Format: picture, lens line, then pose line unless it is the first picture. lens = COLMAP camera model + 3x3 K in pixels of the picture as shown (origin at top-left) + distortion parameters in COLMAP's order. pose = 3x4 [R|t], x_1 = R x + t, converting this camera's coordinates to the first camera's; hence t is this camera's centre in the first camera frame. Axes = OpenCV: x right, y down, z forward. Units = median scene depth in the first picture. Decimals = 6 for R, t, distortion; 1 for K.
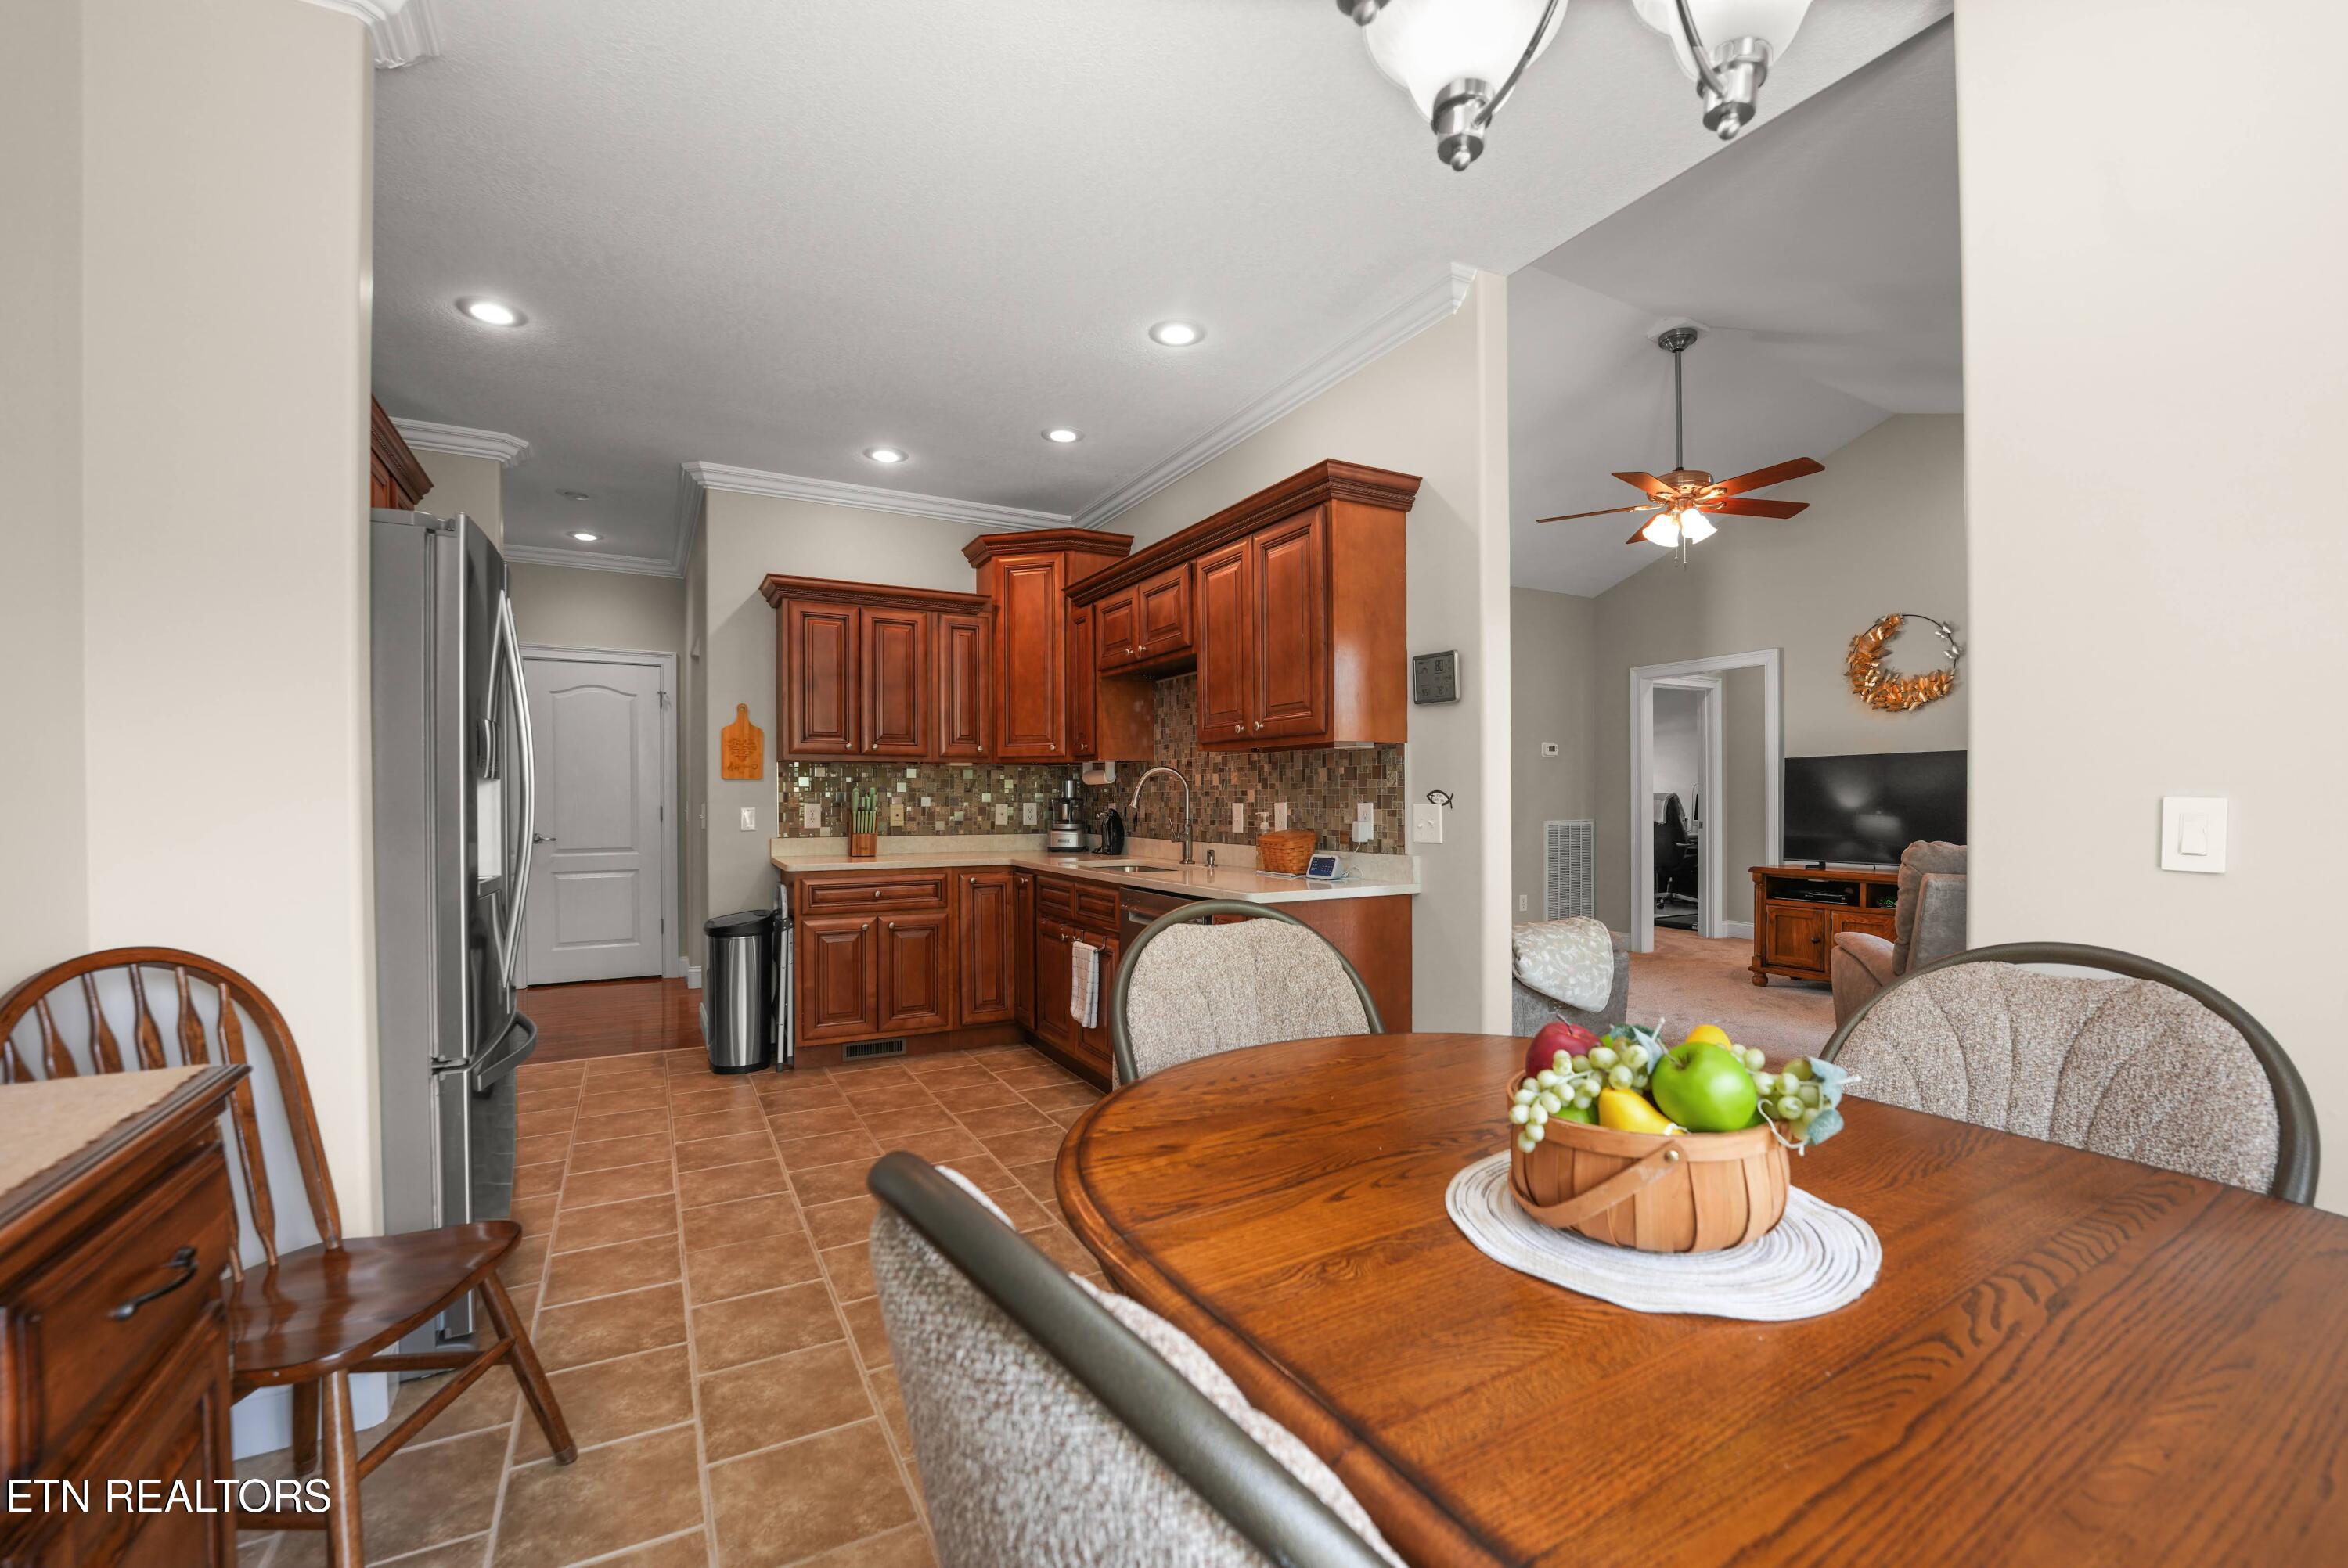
lens RADIAL K [[976.1, 0, 1178.7], [0, 976.1, 796.6], [0, 0, 1]] dist [0.000095, -0.000052]
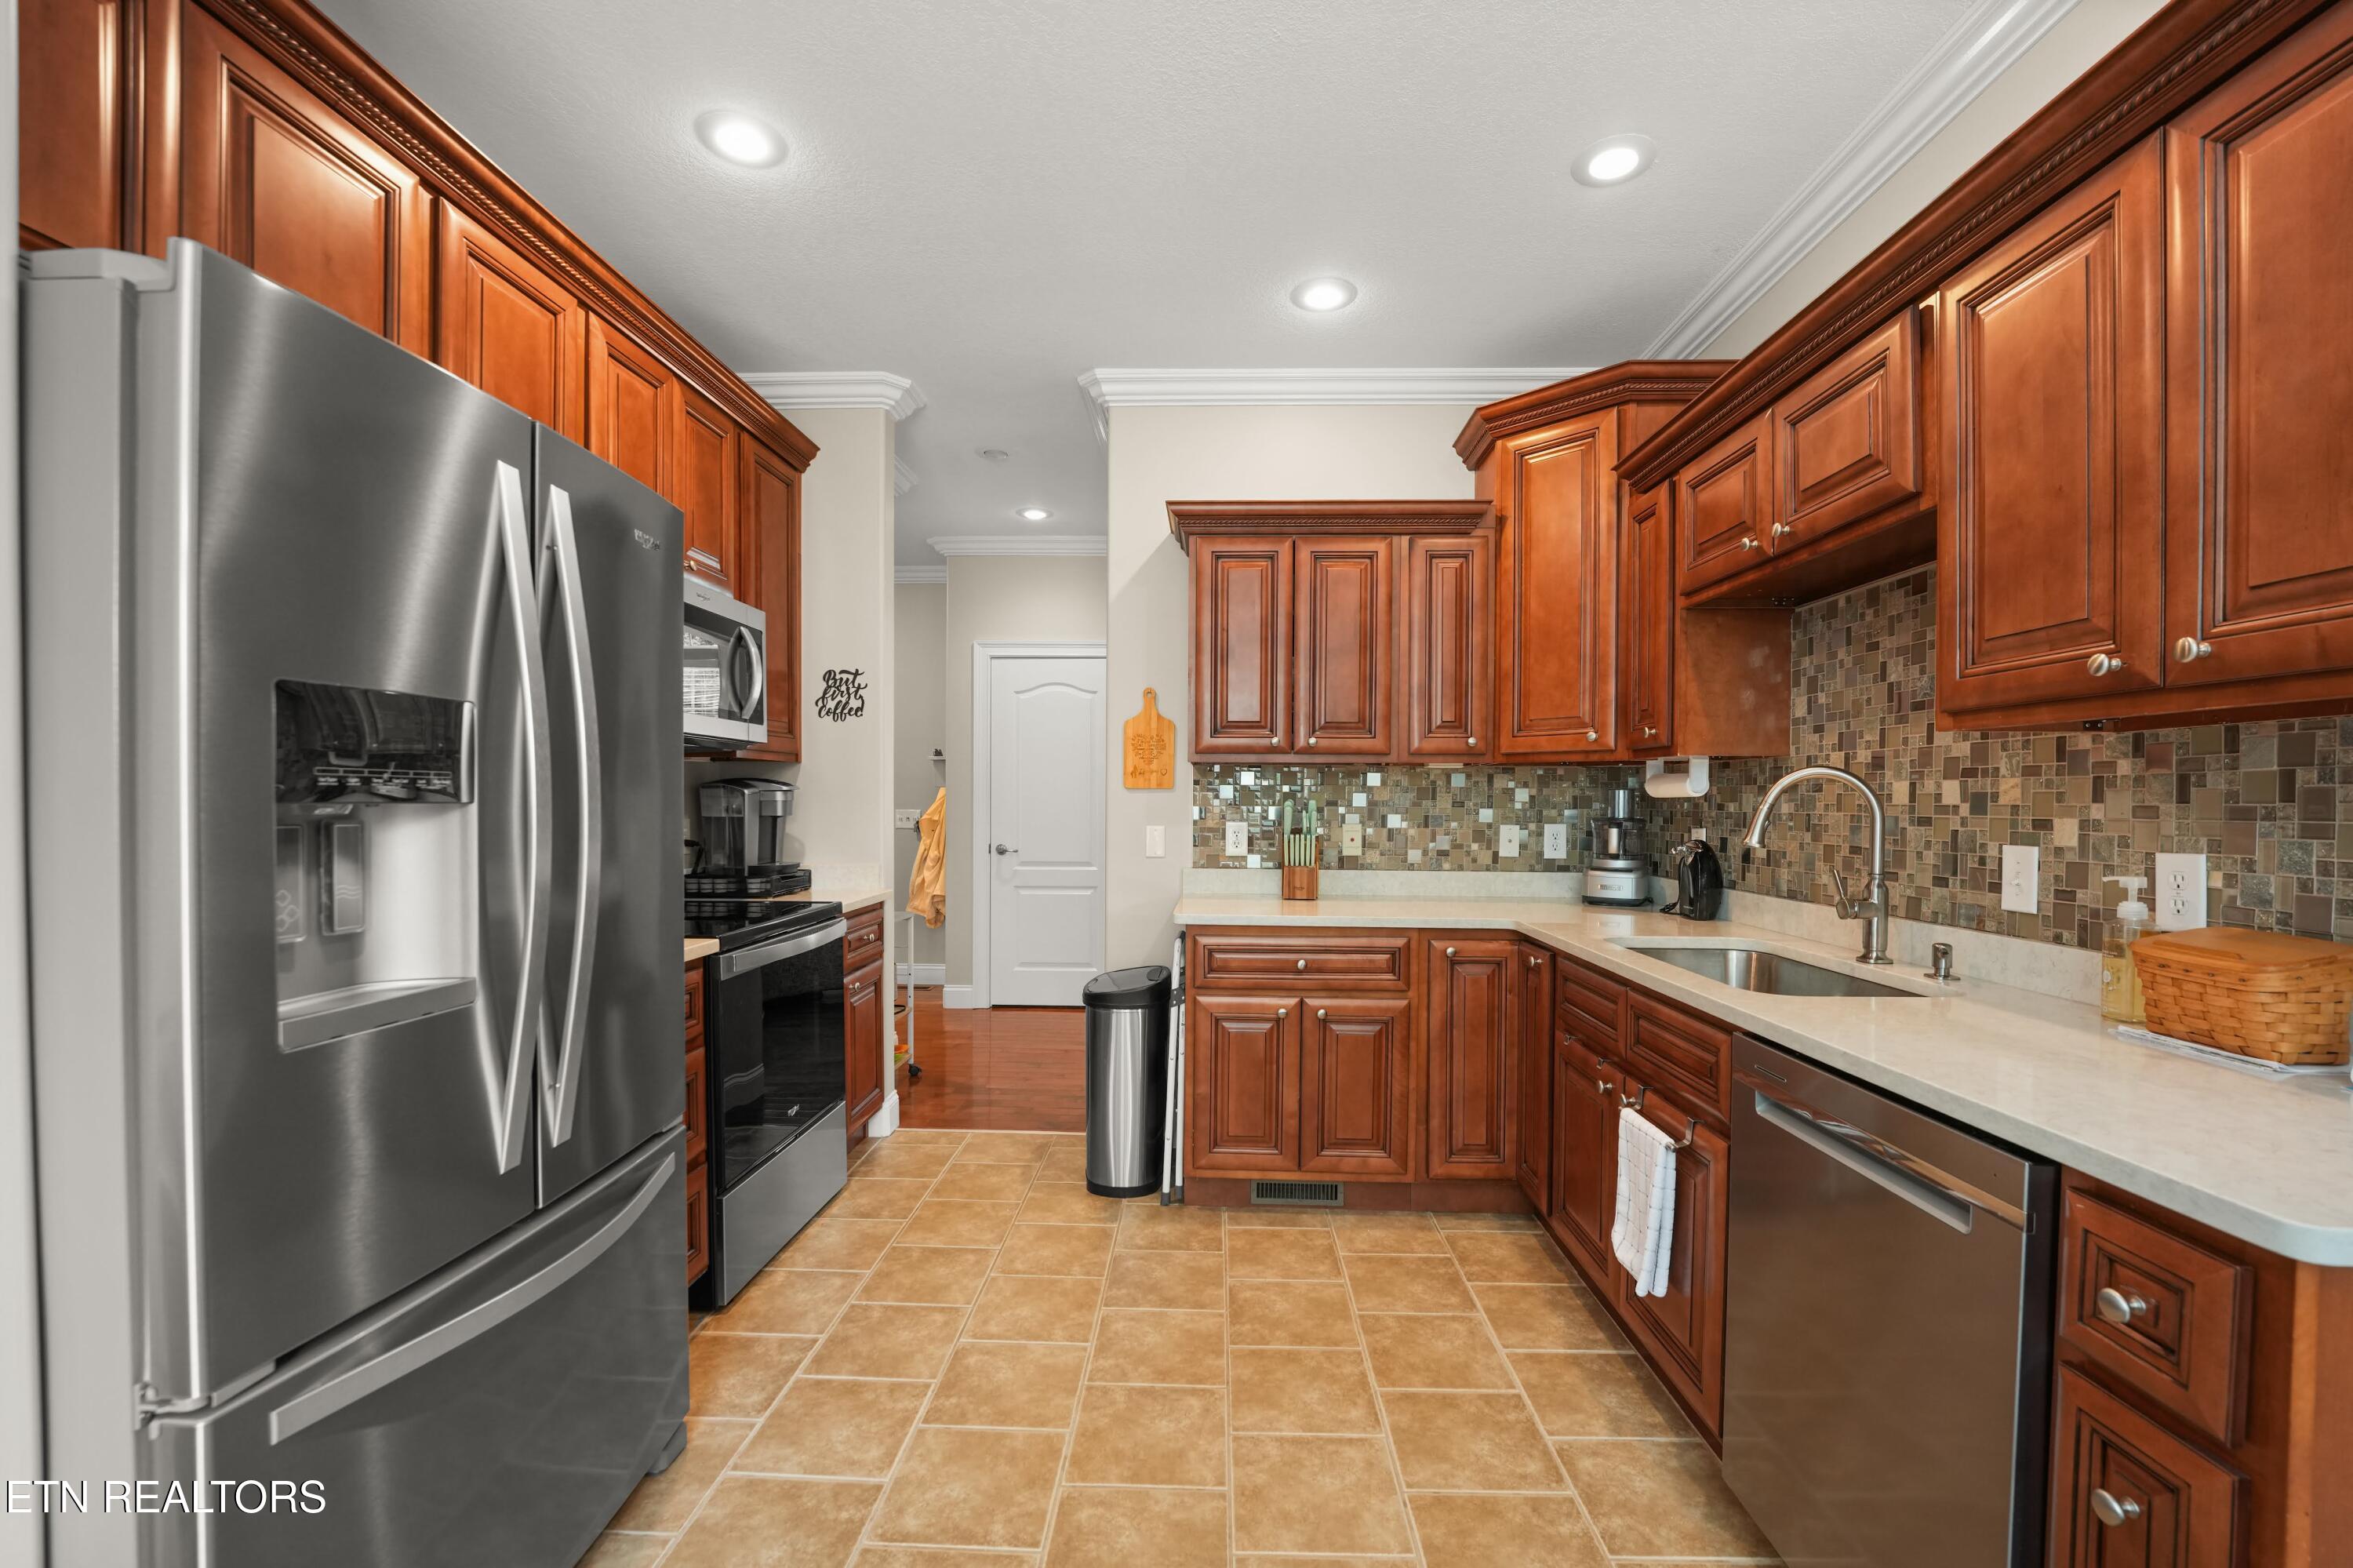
lens RADIAL K [[972.6, 0, 1179.1], [0, 972.6, 822.4], [0, 0, 1]] dist [-0.027815, 0.000085]
pose [[0.856256, 0.019357, -0.516190, -0.040838], [-0.006967, 0.999640, 0.025929, -0.011557], [0.516506, -0.018606, 0.856082, 0.378910]]
